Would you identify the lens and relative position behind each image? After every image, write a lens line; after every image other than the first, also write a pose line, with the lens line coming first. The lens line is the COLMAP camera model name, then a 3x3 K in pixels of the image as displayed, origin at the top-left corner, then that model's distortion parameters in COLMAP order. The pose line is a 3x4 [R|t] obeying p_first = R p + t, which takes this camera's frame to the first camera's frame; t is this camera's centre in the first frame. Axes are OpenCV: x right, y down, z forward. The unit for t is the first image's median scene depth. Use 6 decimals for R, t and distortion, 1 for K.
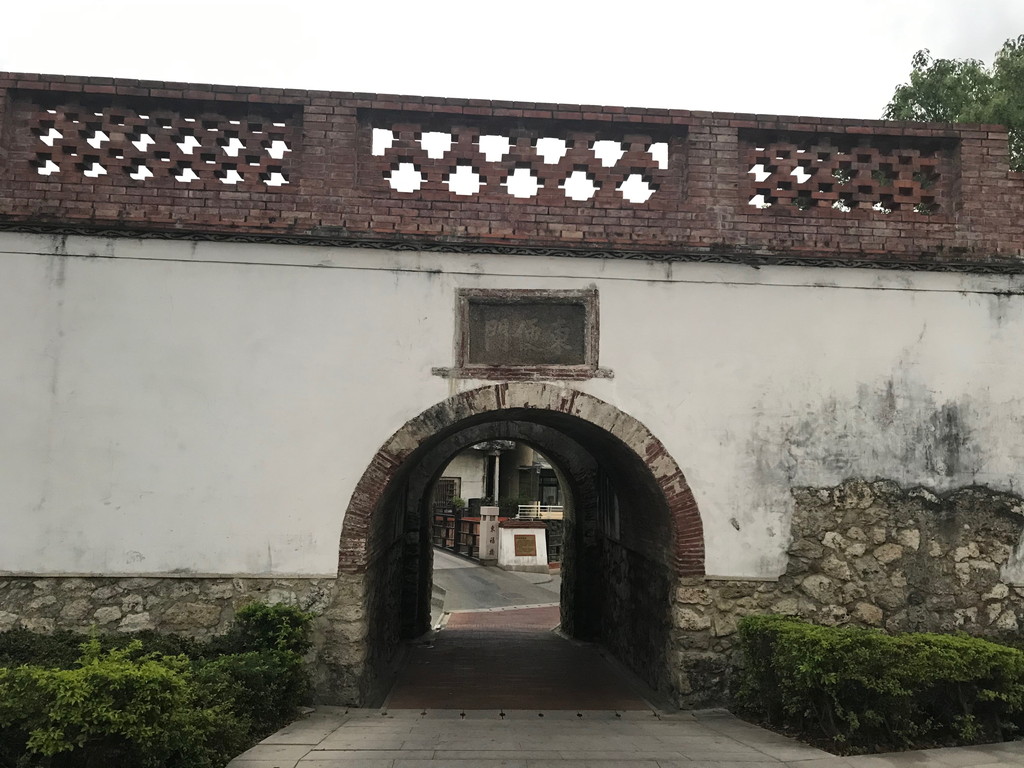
lens RADIAL K [[839.7, 0, 517.3], [0, 839.7, 383.7], [0, 0, 1]] dist [0.023370, -0.003295]
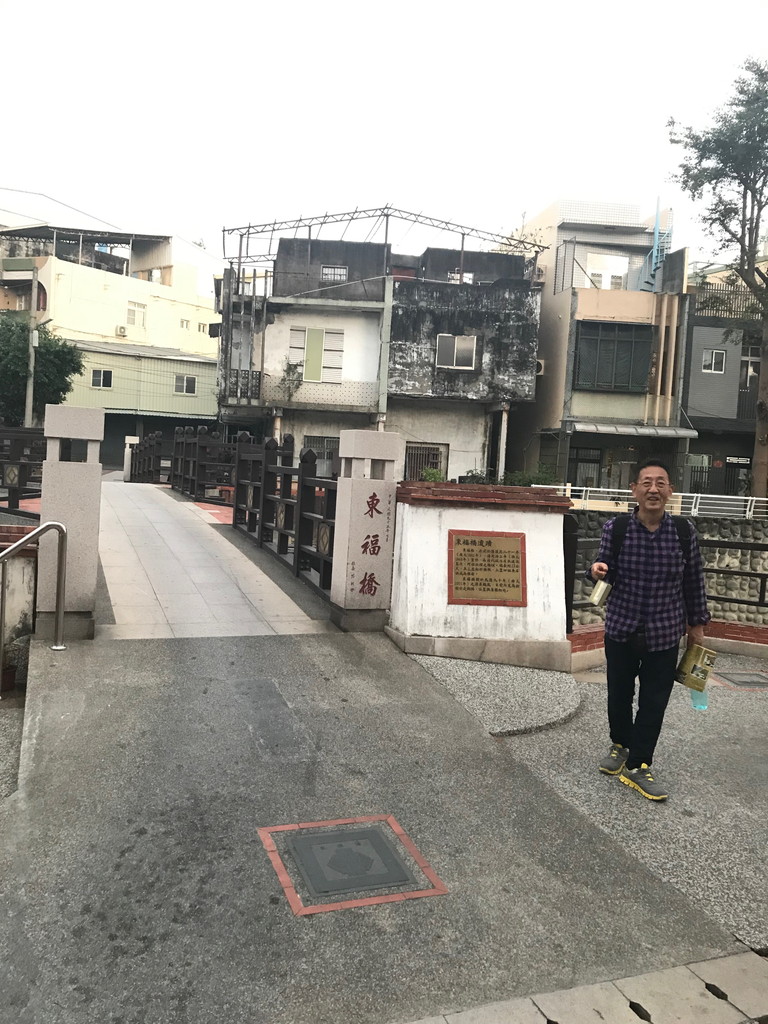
lens RADIAL K [[921.3, 0, 384.0], [0, 921.3, 512.0], [0, 0, 1]] dist [0.001641, -0.002033]
pose [[0.985640, 0.047486, -0.162044, 0.074699], [-0.024578, 0.989769, 0.140549, 0.403010], [0.167061, -0.134548, 0.976723, 2.139678]]
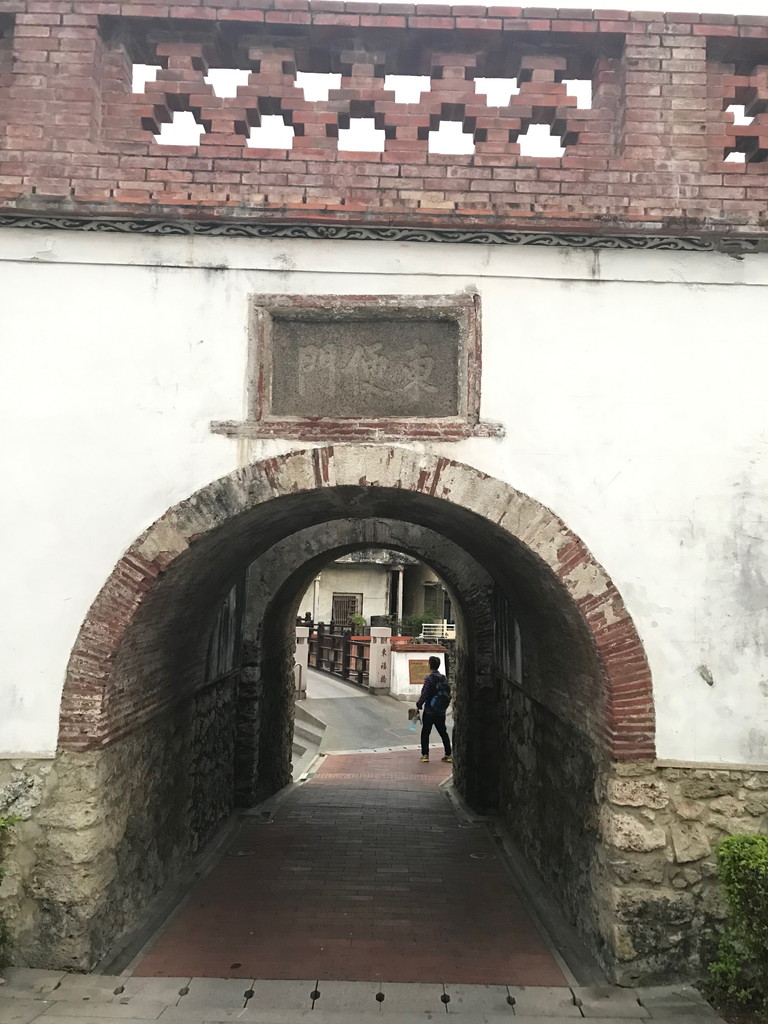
lens RADIAL K [[839.7, 0, 386.0], [0, 839.7, 500.0], [0, 0, 1]] dist [0.023370, -0.003295]
pose [[0.998572, -0.002368, -0.053379, 0.060886], [0.002389, 0.999997, 0.000327, 0.039267], [0.053378, -0.000454, 0.998574, 0.378862]]
